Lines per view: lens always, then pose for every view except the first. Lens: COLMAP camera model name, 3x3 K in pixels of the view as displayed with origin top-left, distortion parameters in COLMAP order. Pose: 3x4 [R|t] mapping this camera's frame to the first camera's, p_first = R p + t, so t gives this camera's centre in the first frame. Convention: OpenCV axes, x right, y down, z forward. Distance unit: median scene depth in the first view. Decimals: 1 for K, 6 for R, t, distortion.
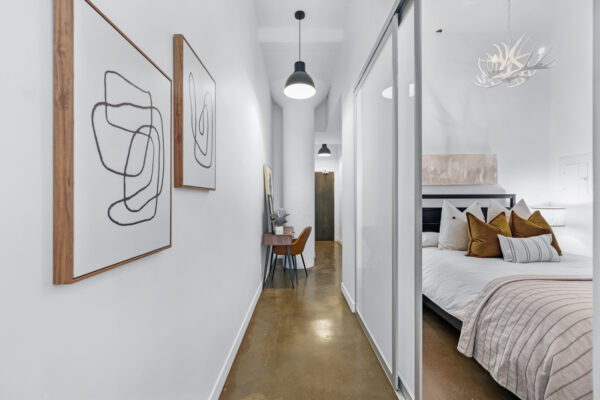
lens RADIAL K [[248.1, 0, 301.2], [0, 248.1, 203.4], [0, 0, 1]] dist [0.000632, 0.000281]
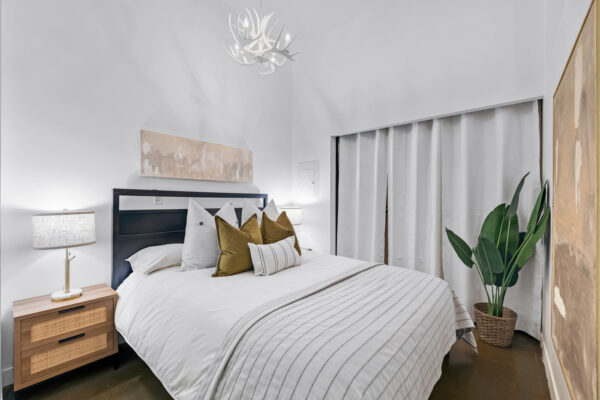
lens RADIAL K [[248.1, 0, 301.2], [0, 248.1, 203.4], [0, 0, 1]] dist [0.000632, 0.000281]
pose [[0.670380, -0.000907, 0.742018, 0.275397], [-0.003294, 0.999986, 0.004198, -0.005331], [-0.742011, -0.005258, 0.670367, 0.298062]]
